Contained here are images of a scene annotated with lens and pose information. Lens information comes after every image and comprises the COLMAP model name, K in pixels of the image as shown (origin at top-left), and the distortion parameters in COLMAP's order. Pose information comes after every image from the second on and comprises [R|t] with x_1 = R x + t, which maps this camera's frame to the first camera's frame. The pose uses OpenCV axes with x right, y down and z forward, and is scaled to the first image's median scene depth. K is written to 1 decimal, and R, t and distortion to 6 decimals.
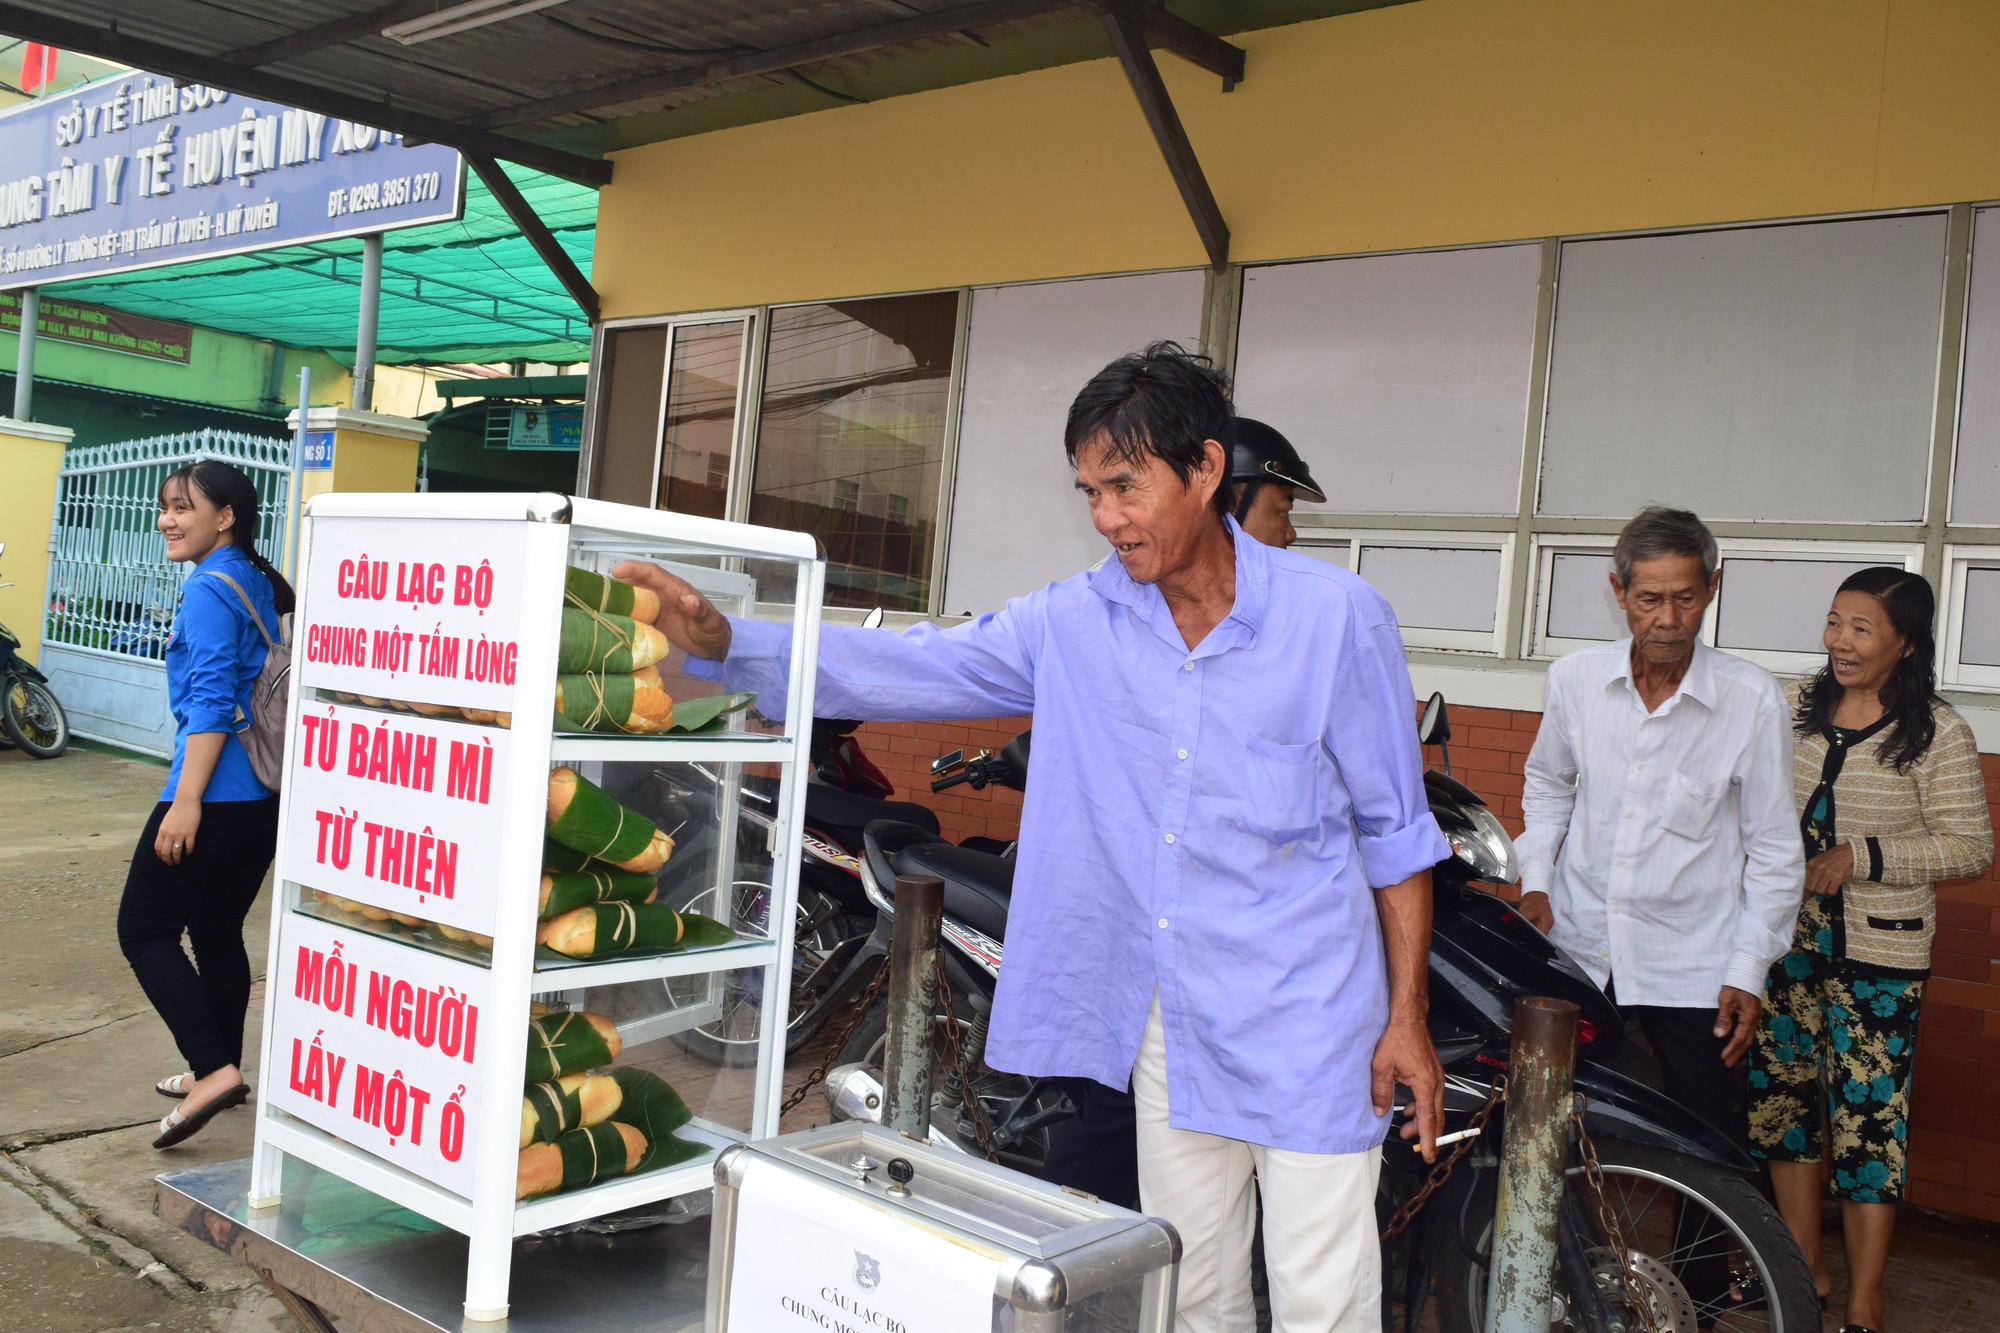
lens RADIAL K [[1672.1, 0, 994.4], [0, 1672.1, 665.6], [0, 0, 1]] dist [-0.034969, 0.021515]
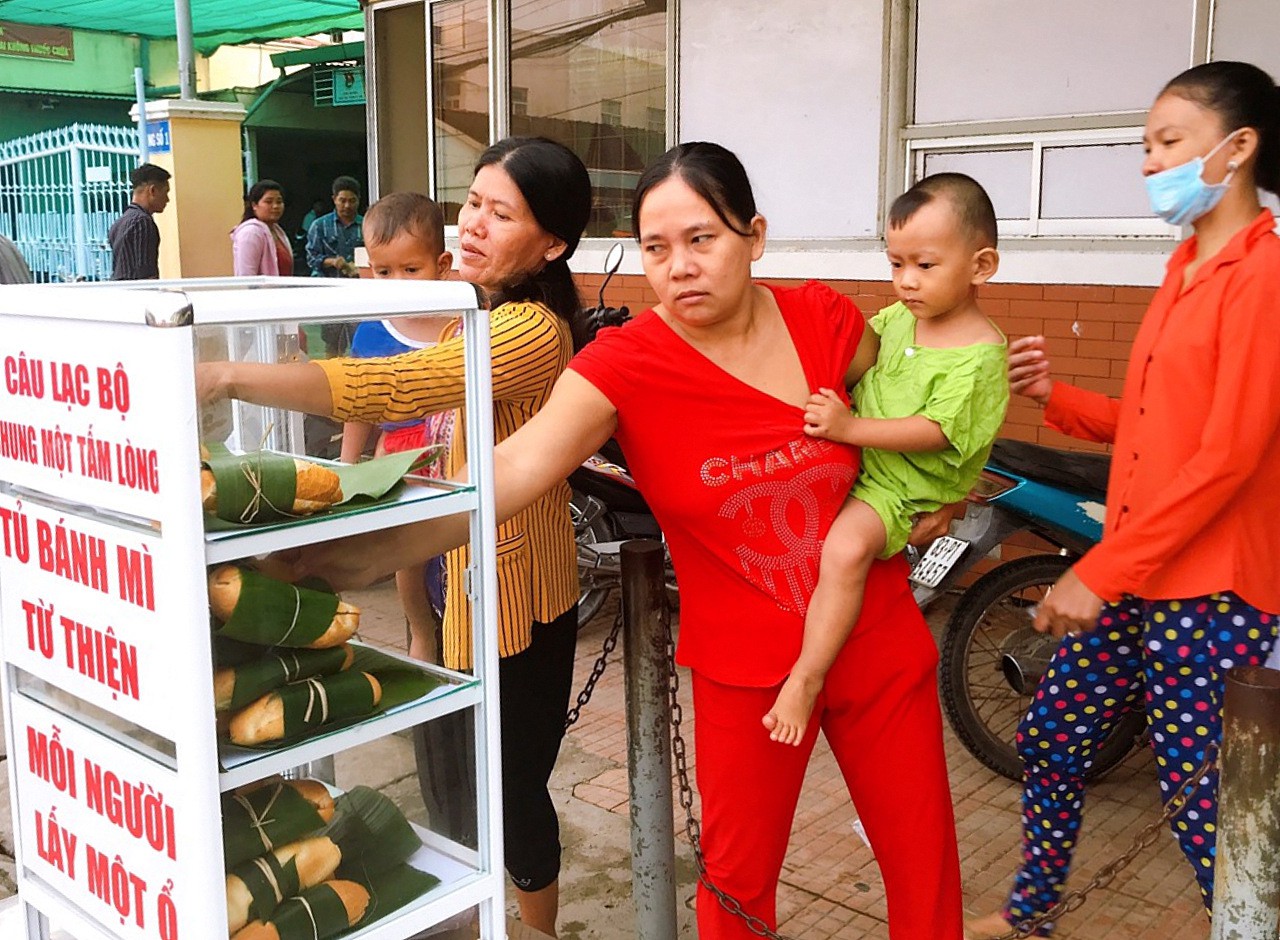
lens RADIAL K [[1312.7, 0, 637.0], [0, 1312.7, 432.6], [0, 0, 1]] dist [0.016683, 0.000000]
pose [[0.992166, -0.080572, -0.095470, 0.055714], [0.093662, 0.985471, 0.141683, -0.093355], [0.082667, -0.149514, 0.985298, 0.239831]]
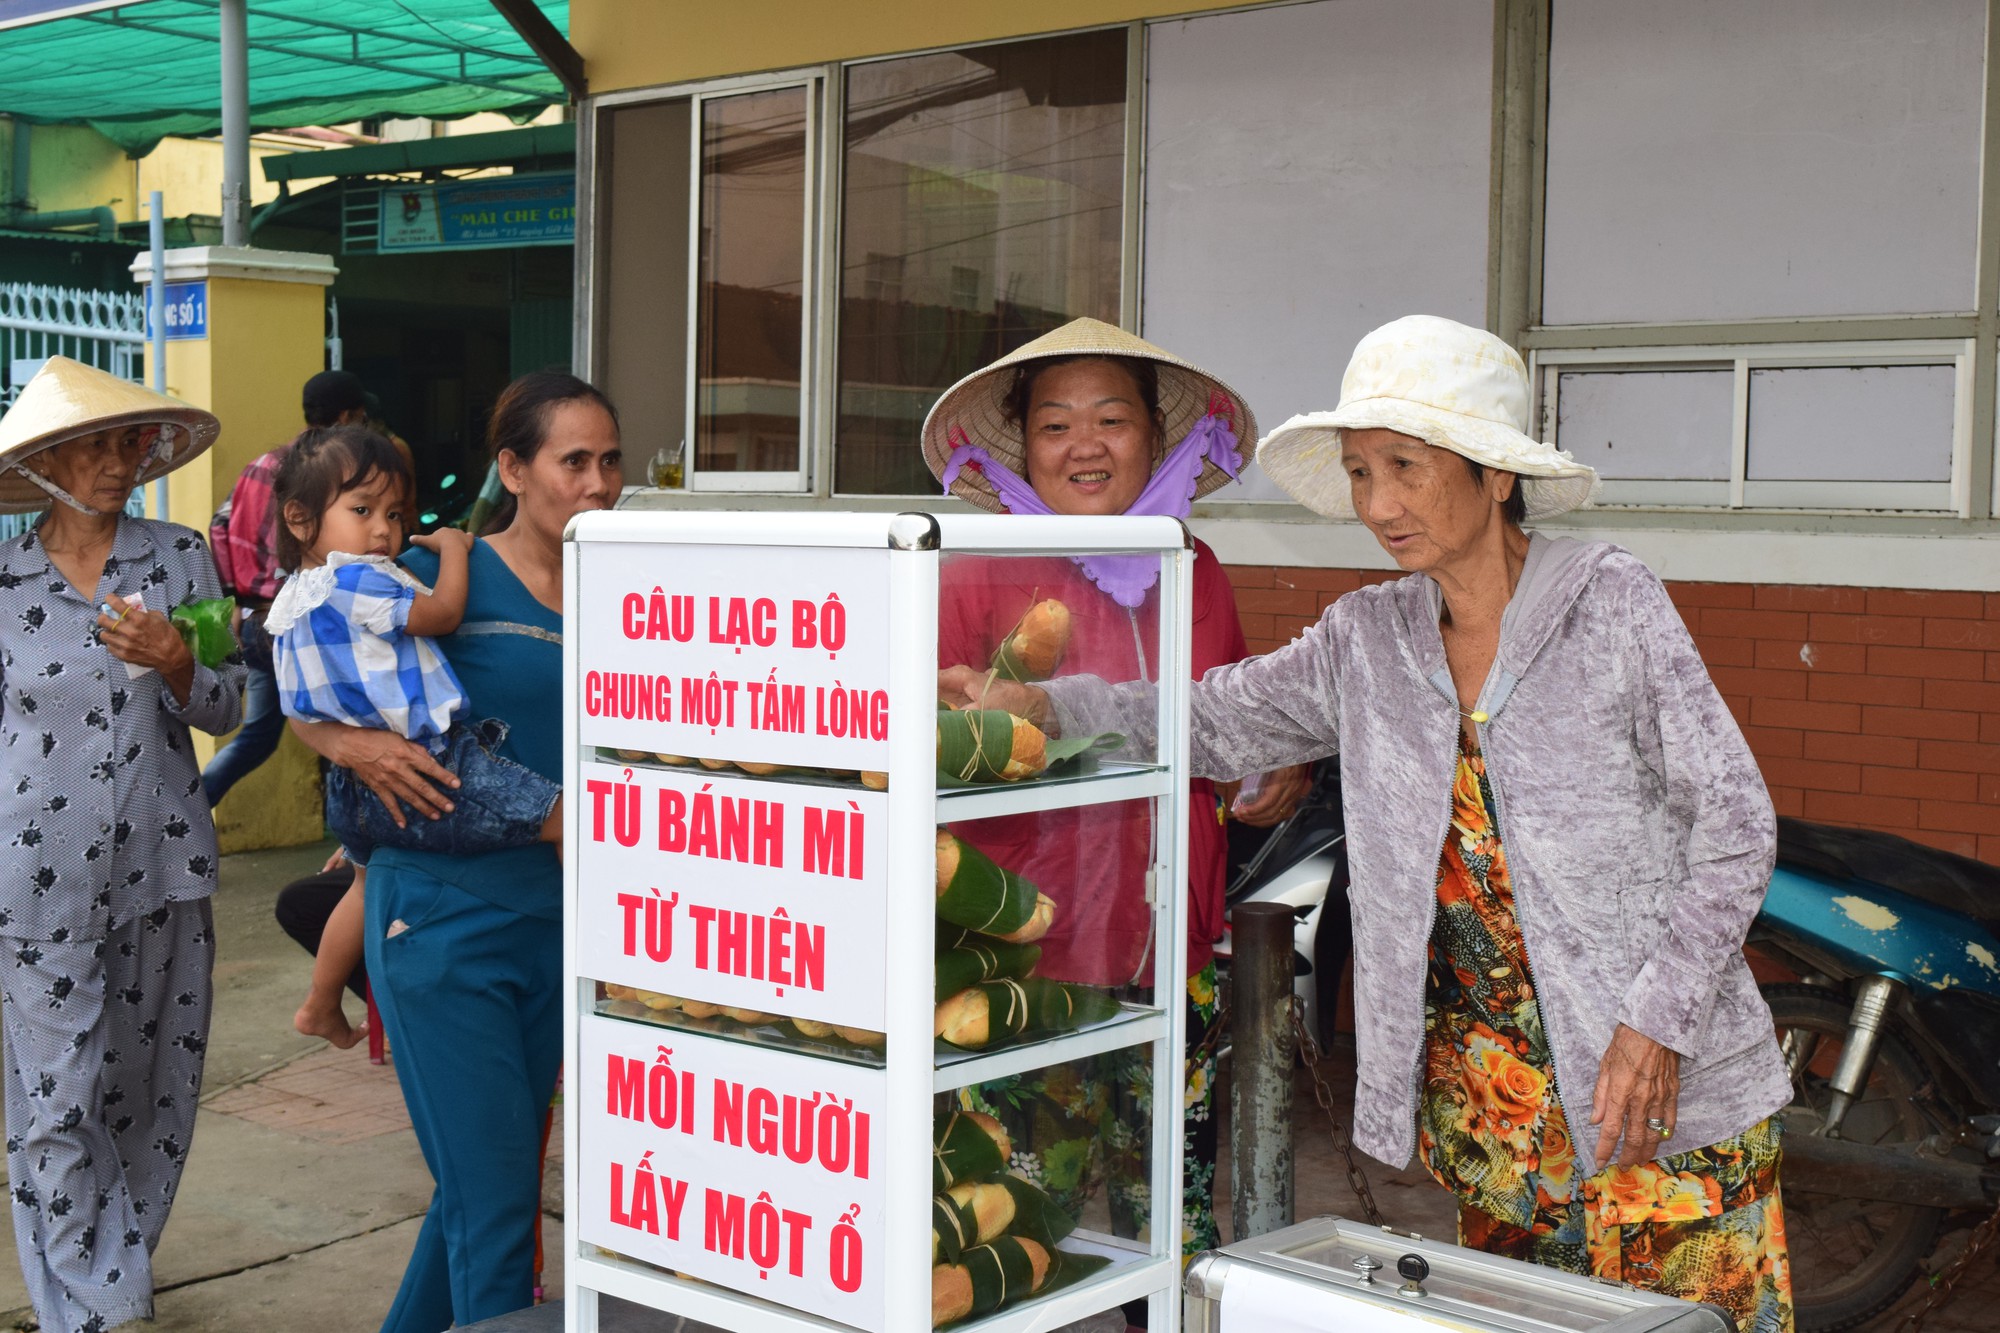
lens RADIAL K [[2609.9, 0, 1000.1], [0, 2609.9, 657.3], [0, 0, 1]] dist [-0.032668, 0.000000]
pose [[0.996591, -0.069659, -0.044204, -0.147227], [0.071955, 0.996016, 0.052680, -0.085654], [0.040358, -0.055681, 0.997633, -0.293094]]
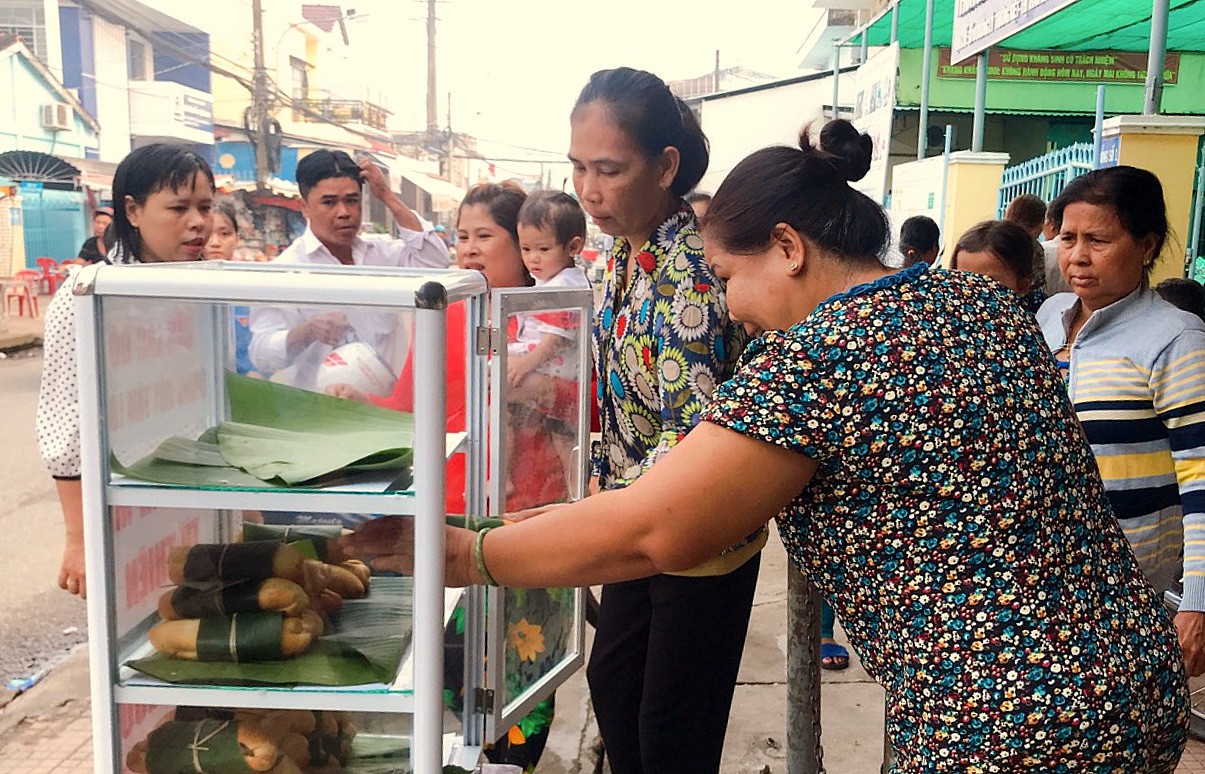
lens RADIAL K [[1236.3, 0, 636.6], [0, 1236.3, 467.7], [0, 0, 1]] dist [0.011674, 0.000000]
pose [[0.608241, 0.082333, -0.789471, 0.538597], [0.016640, 0.993065, 0.116385, -0.052944], [0.793578, -0.083927, 0.602652, 0.688696]]
